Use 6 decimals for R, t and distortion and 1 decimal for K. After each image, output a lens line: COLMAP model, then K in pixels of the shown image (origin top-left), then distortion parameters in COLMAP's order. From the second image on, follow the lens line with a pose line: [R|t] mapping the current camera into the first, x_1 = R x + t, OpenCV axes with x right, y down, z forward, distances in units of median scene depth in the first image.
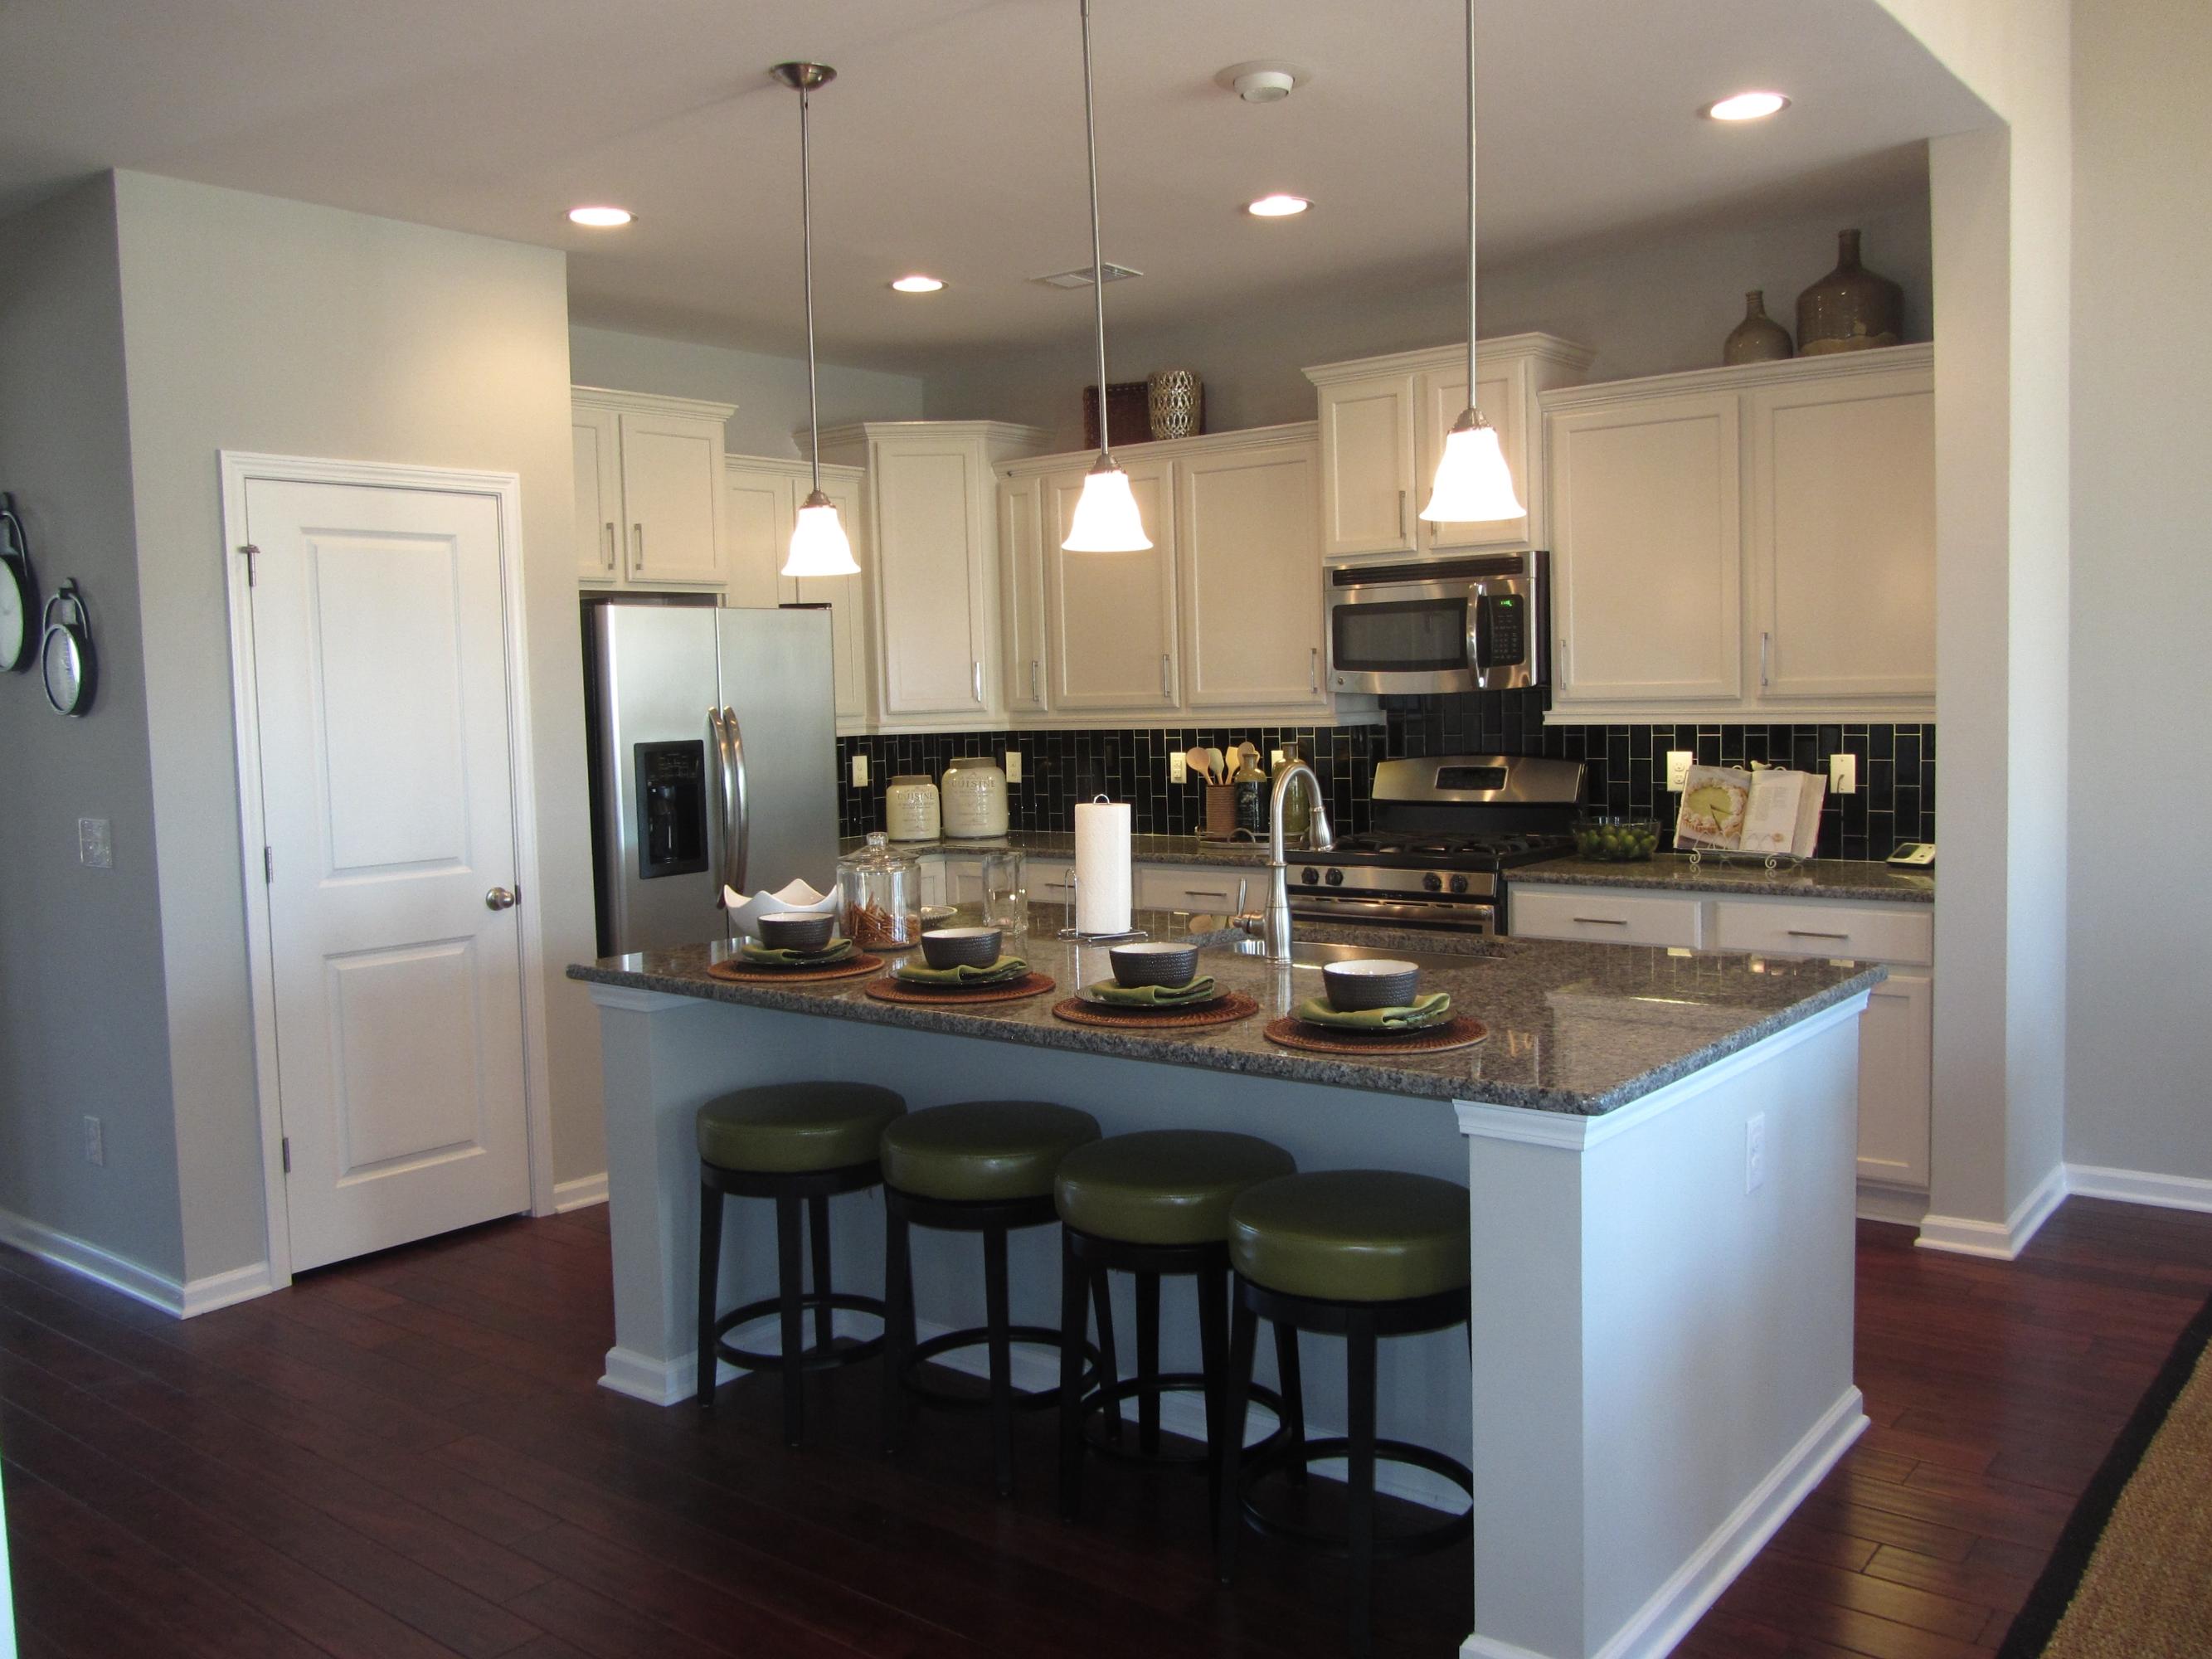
lens RADIAL K [[1842.8, 0, 1106.0], [0, 1842.8, 826.8], [0, 0, 1]] dist [-0.009905, 0.001296]
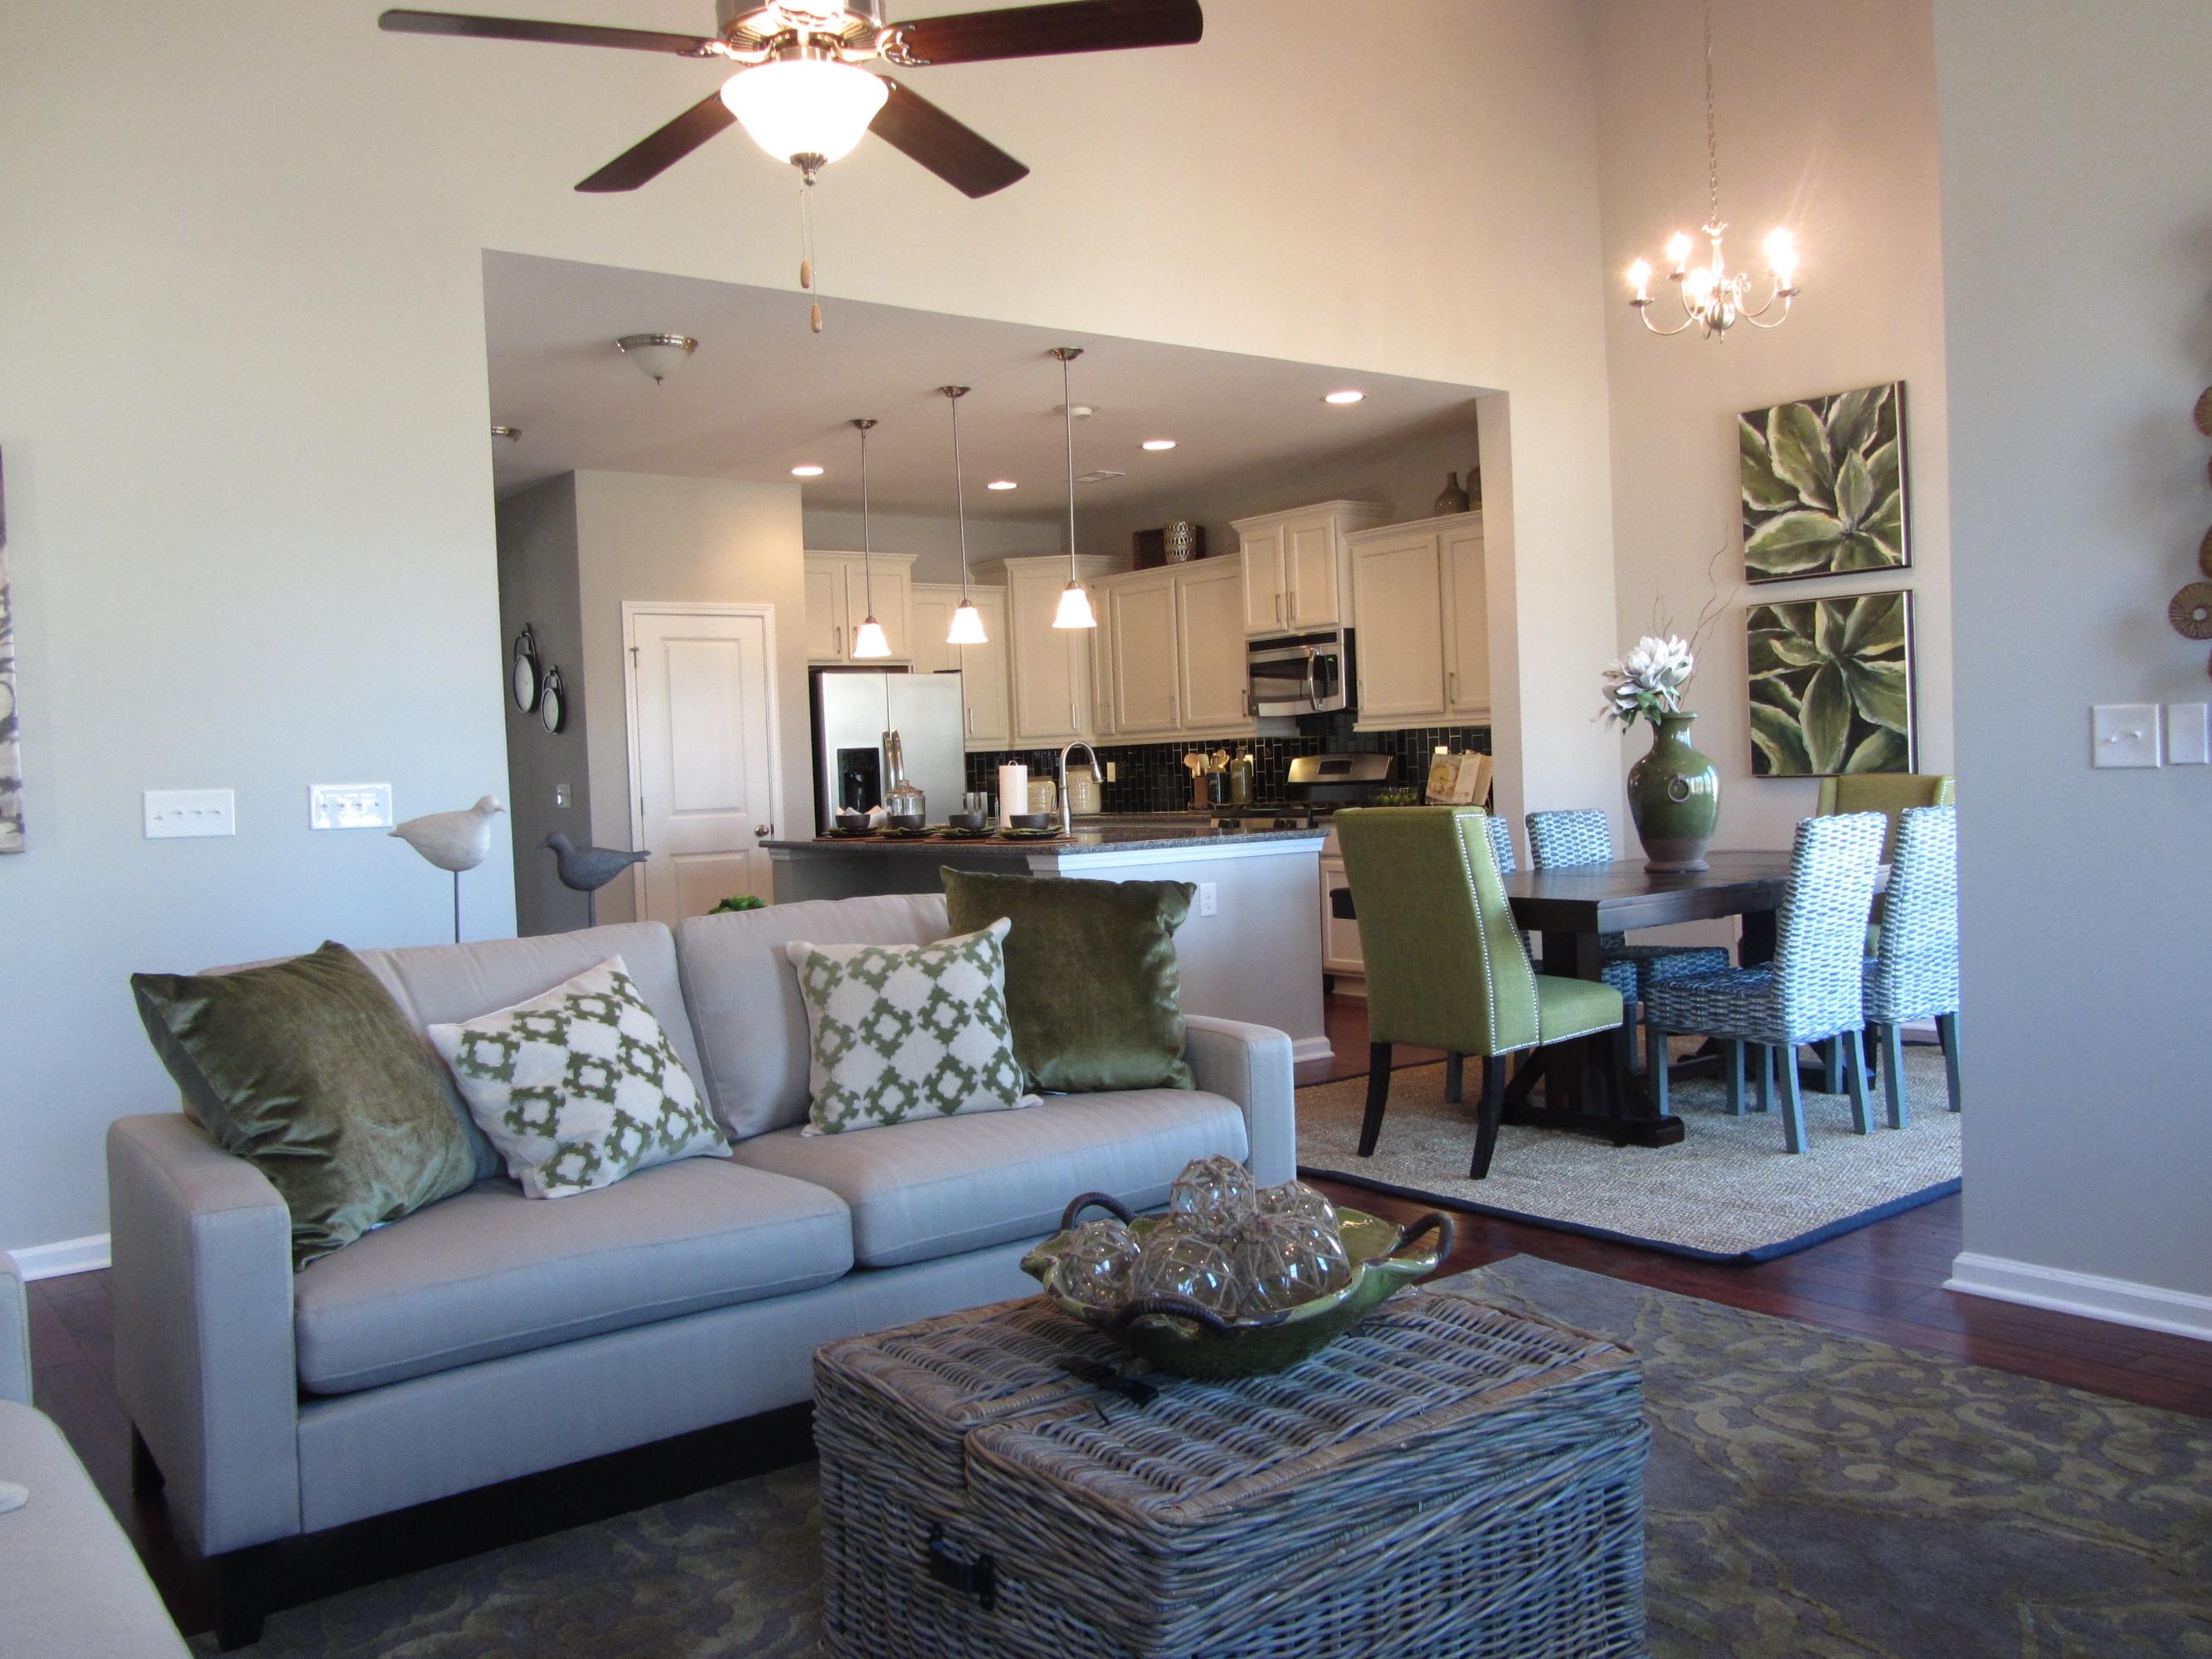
lens RADIAL K [[1842.8, 0, 1098.7], [0, 1842.8, 817.7], [0, 0, 1]] dist [-0.009905, 0.001296]
pose [[0.969993, -0.005468, -0.243073, 0.438217], [-0.004689, 0.999141, -0.041185, 0.096672], [0.243089, 0.041089, 0.969133, -0.700010]]
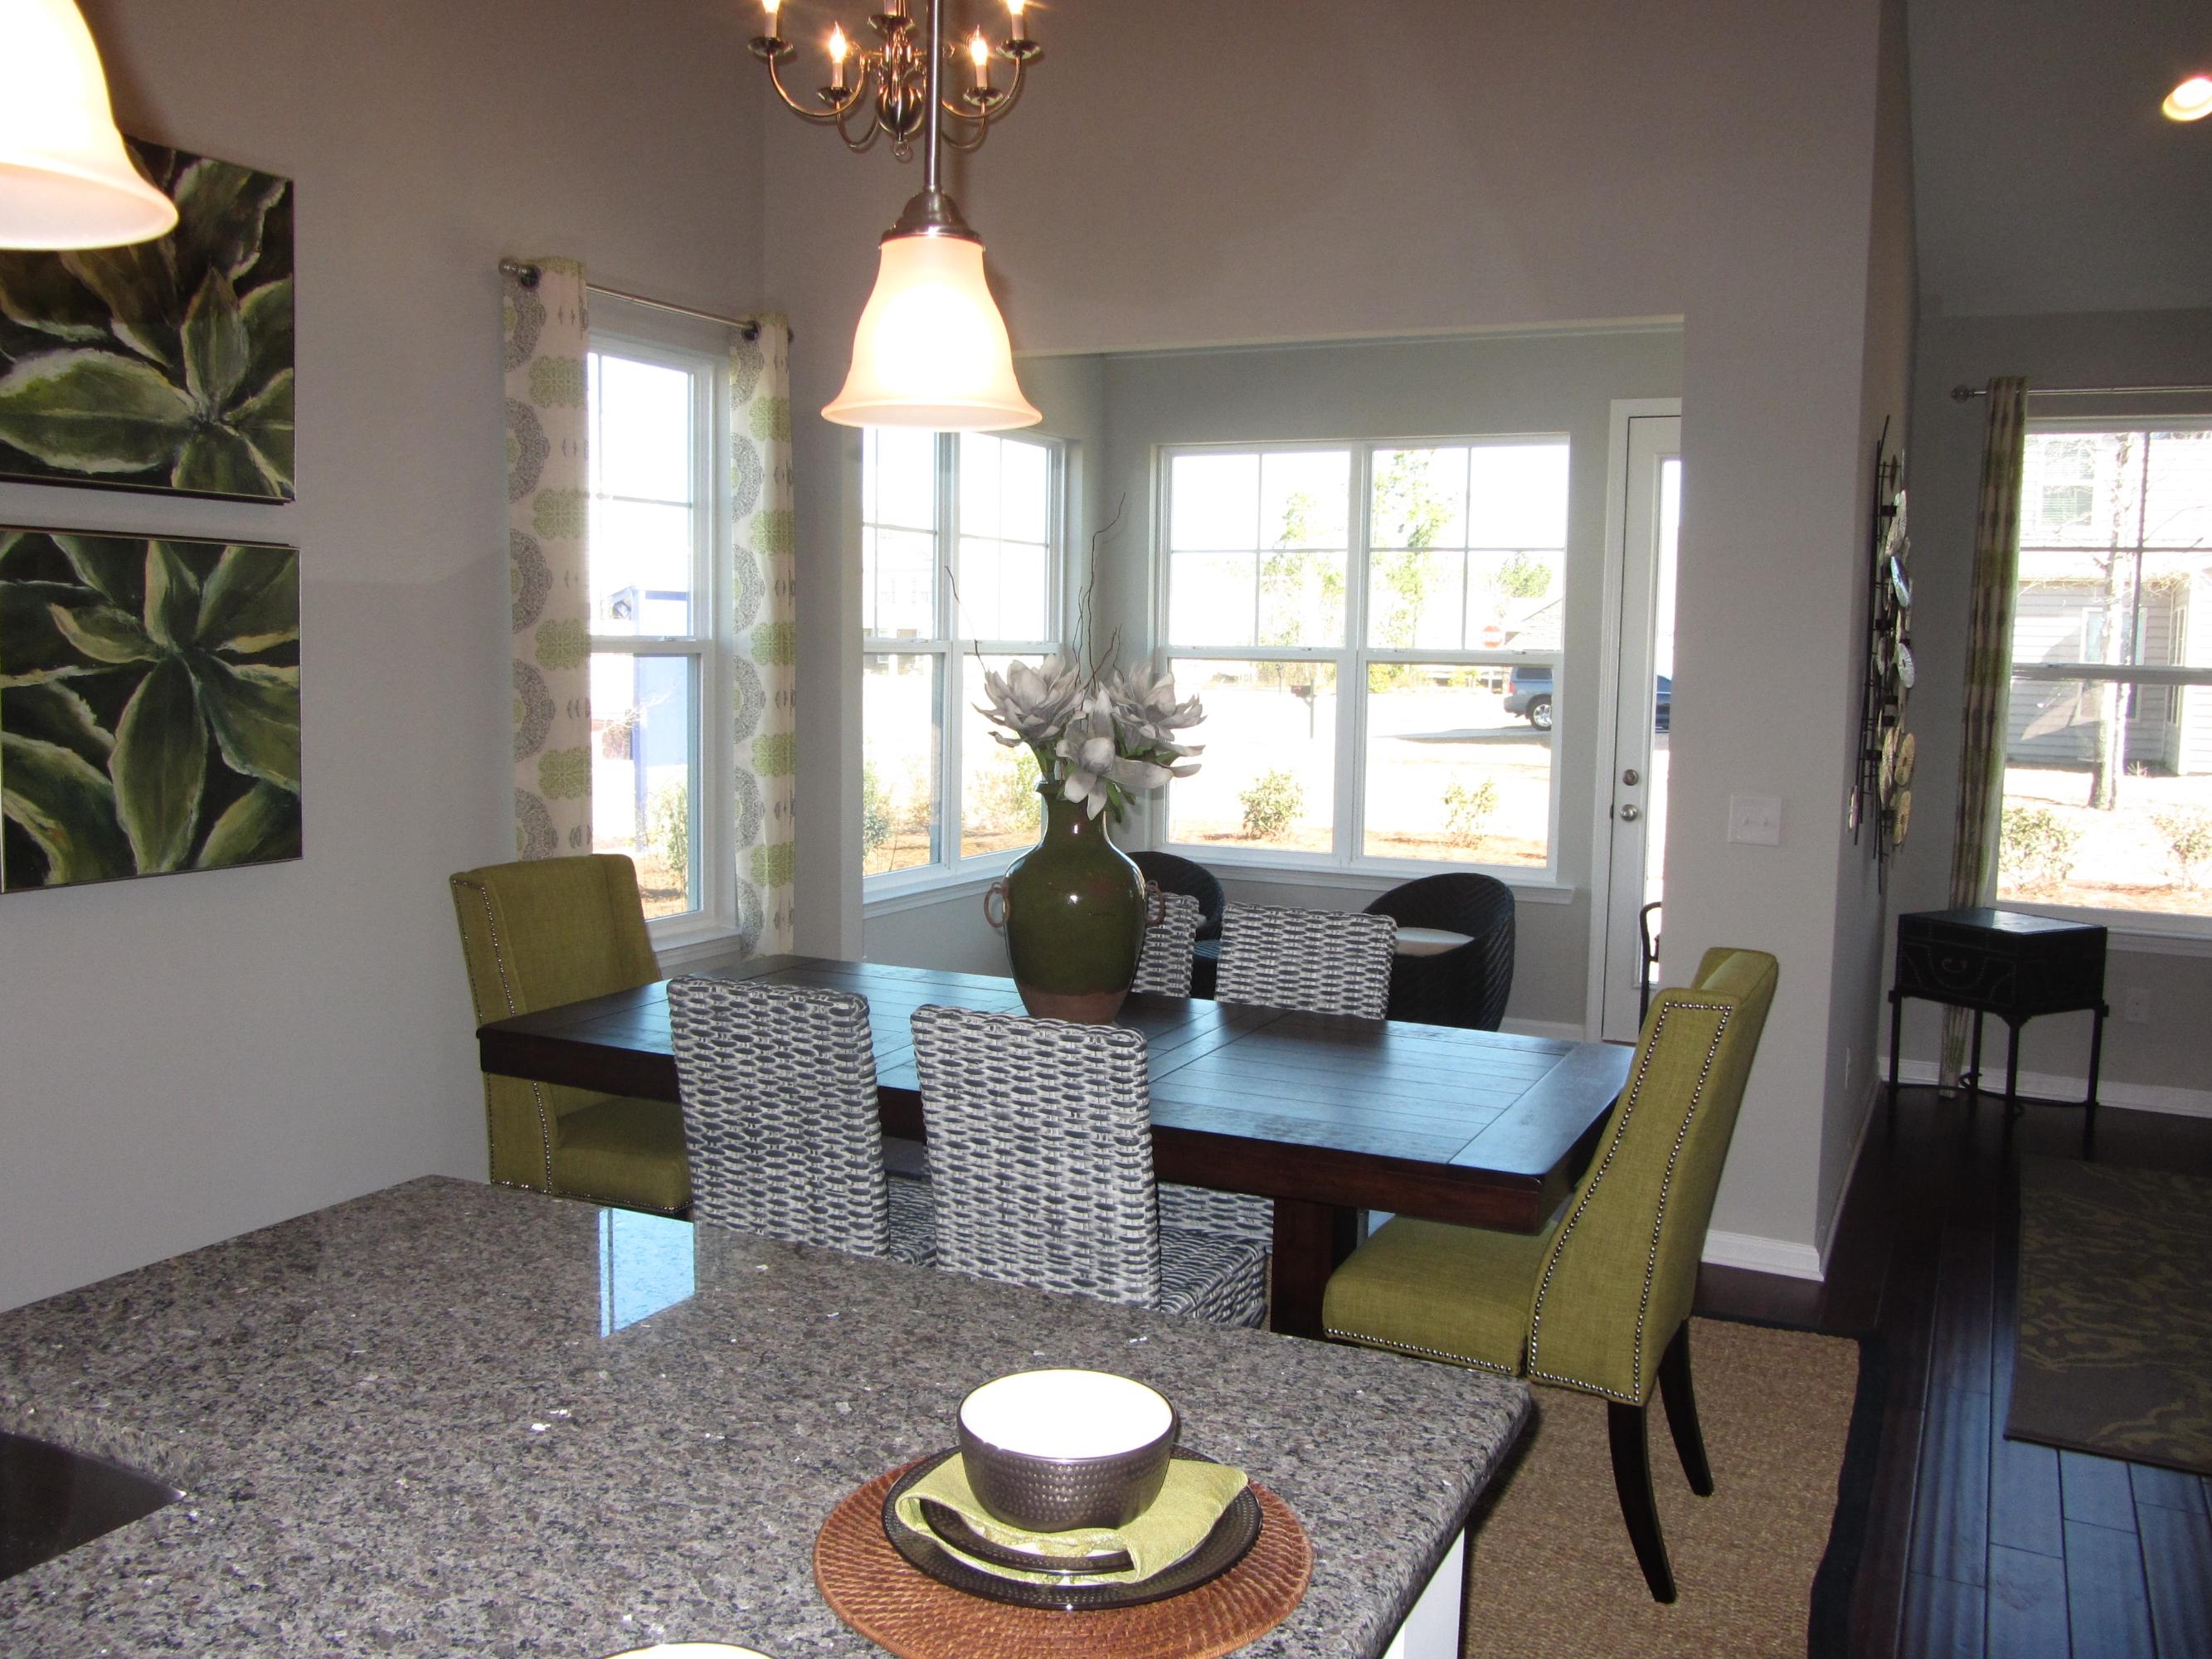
lens RADIAL K [[1842.8, 0, 1129.4], [0, 1842.8, 796.2], [0, 0, 1]] dist [-0.009905, 0.001296]
pose [[-0.213543, -0.056943, 0.975273, -0.162557], [0.071425, 0.994718, 0.073717, -0.054878], [-0.974319, 0.085401, -0.208348, 0.574813]]
